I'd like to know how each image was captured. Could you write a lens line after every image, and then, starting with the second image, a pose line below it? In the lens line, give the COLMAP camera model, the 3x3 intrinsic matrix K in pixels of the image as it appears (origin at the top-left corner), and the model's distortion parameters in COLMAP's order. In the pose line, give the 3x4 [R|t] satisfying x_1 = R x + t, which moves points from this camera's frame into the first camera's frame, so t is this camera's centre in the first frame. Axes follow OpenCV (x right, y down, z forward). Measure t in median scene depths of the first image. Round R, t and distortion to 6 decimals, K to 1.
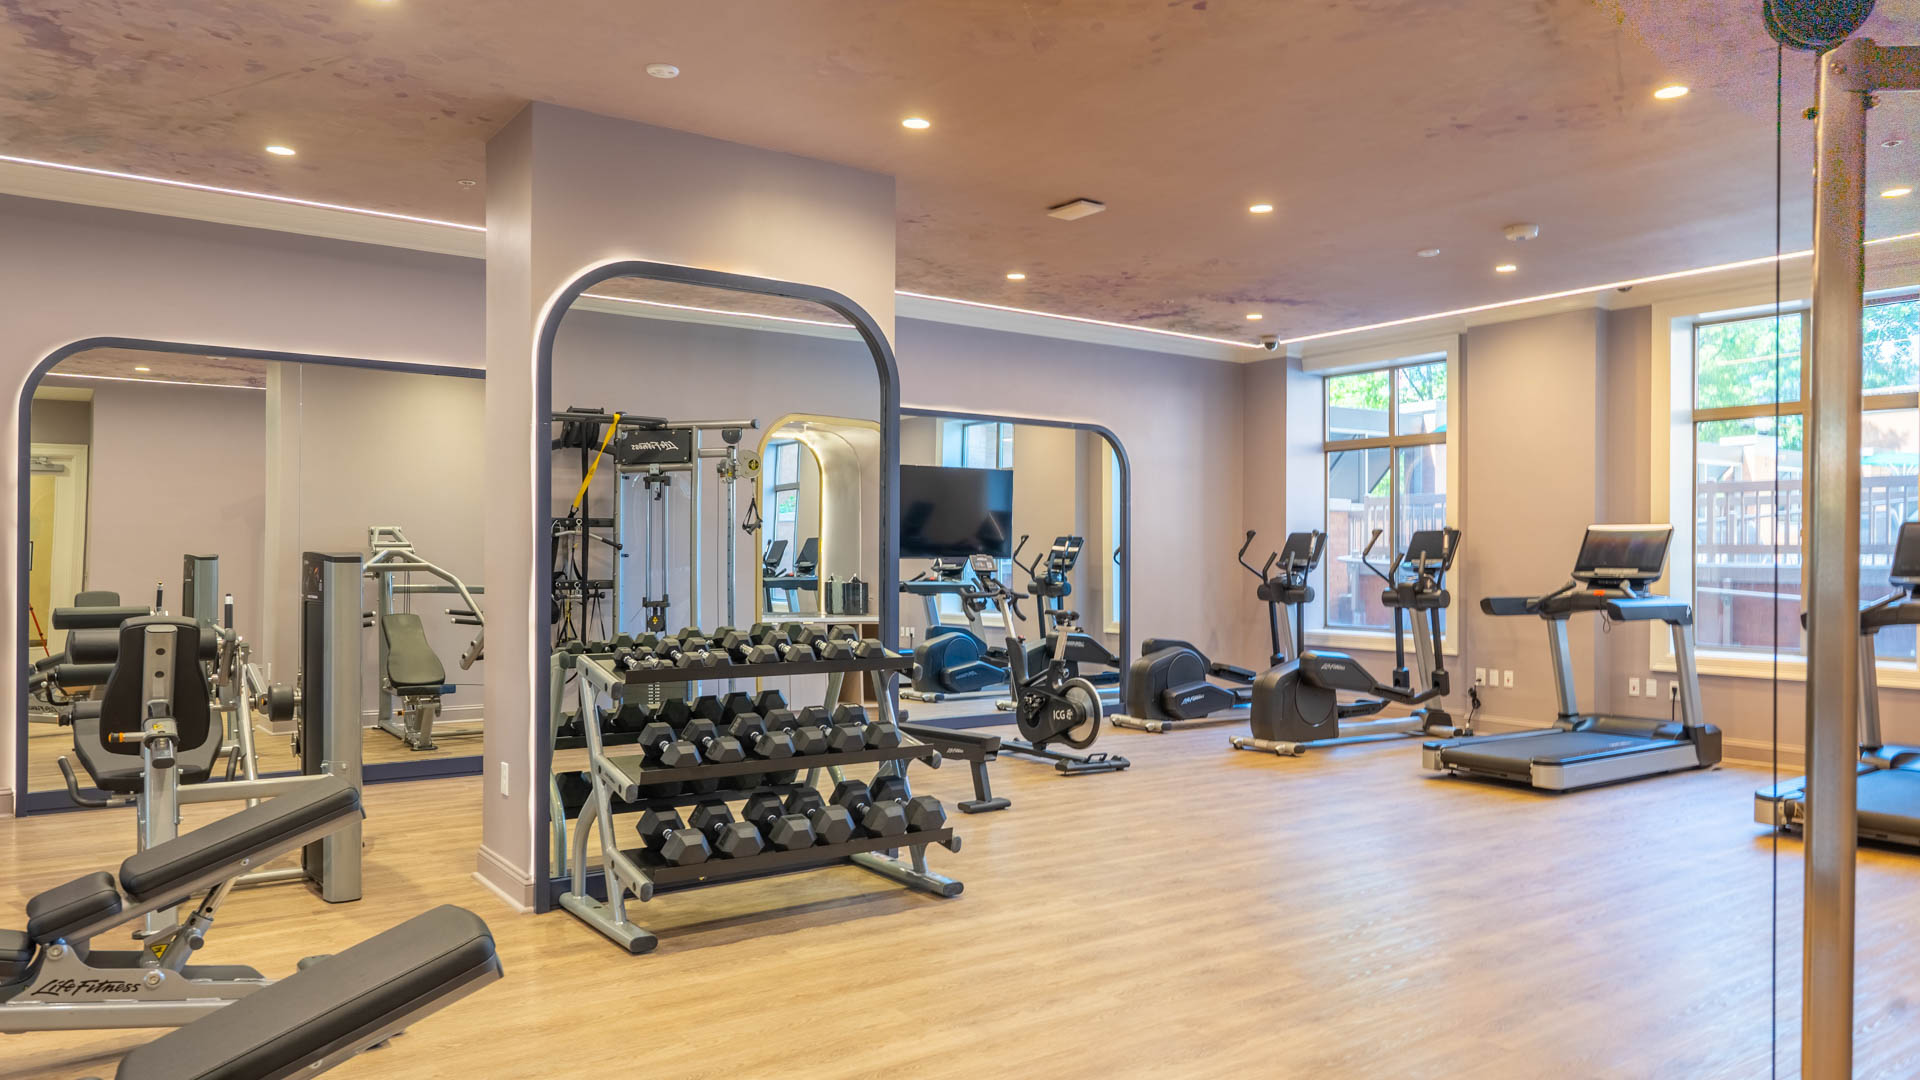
lens RADIAL K [[1296.9, 0, 960.5], [0, 1296.9, 553.0], [0, 0, 1]] dist [-0.003495, 0.001764]
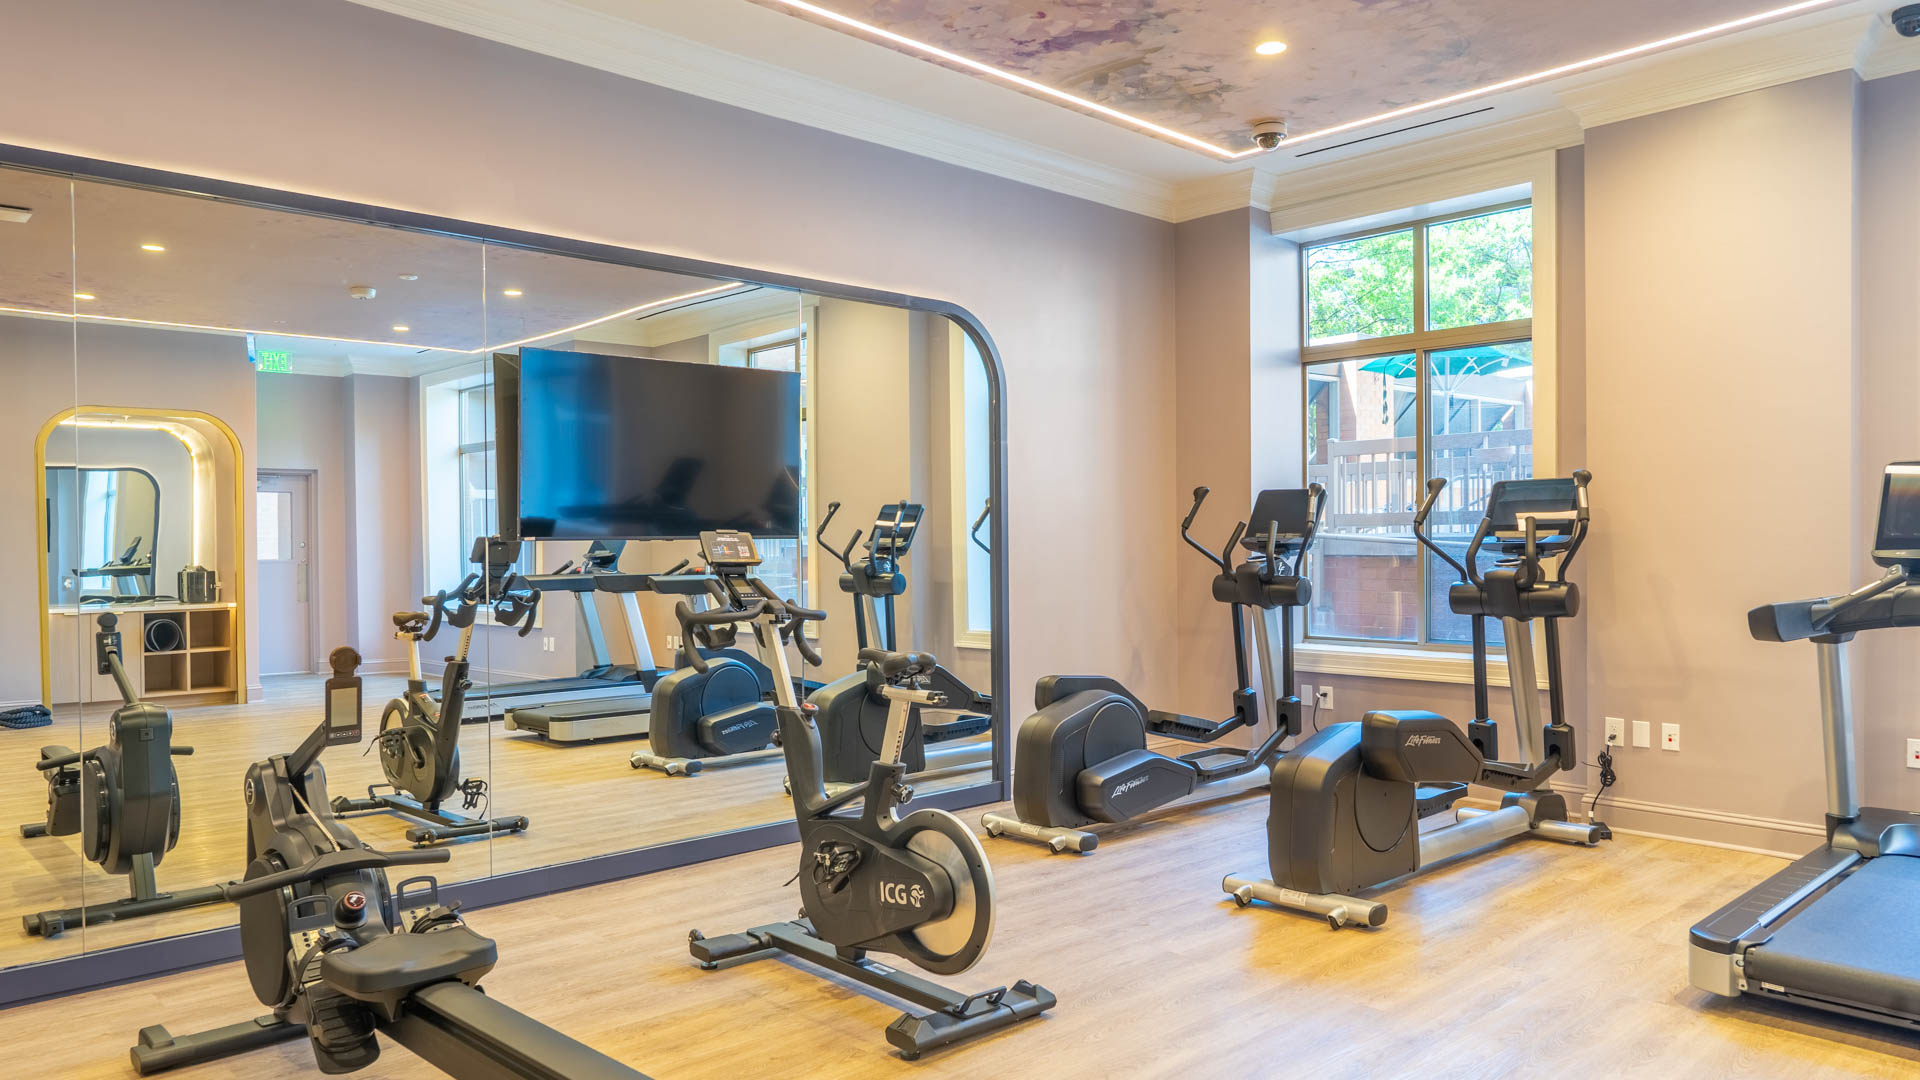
lens RADIAL K [[1296.9, 0, 960.5], [0, 1296.9, 553.0], [0, 0, 1]] dist [-0.003495, 0.001764]
pose [[0.990984, -0.013601, 0.133286, 0.034925], [0.011613, 0.999810, 0.015679, 0.003120], [-0.133474, -0.013990, 0.990954, 0.472458]]
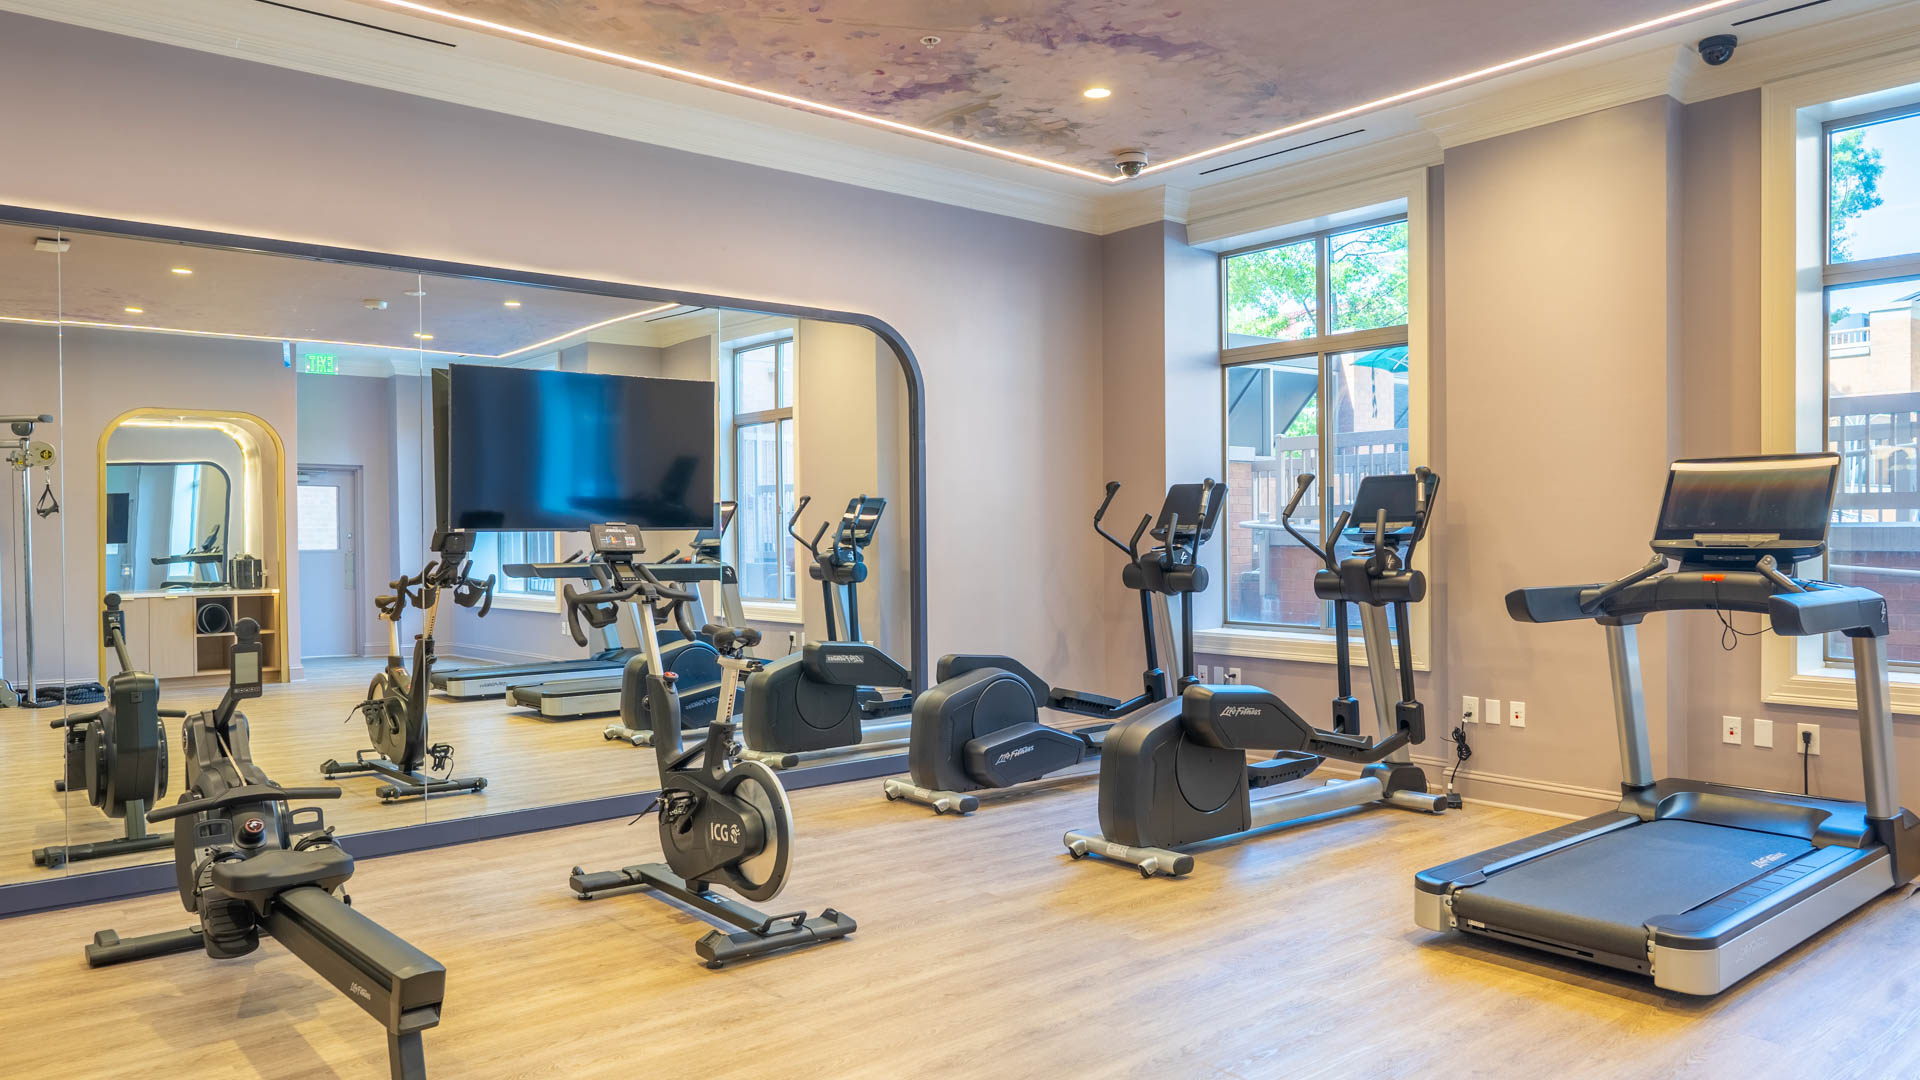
lens RADIAL K [[1297.9, 0, 960.0], [0, 1297.9, 540.0], [0, 0, 1]] dist [-0.001868, -0.000175]
pose [[0.997047, -0.012746, 0.075727, 0.111442], [0.011856, 0.999855, 0.012183, 0.003587], [-0.075871, -0.011250, 0.997054, 0.402792]]
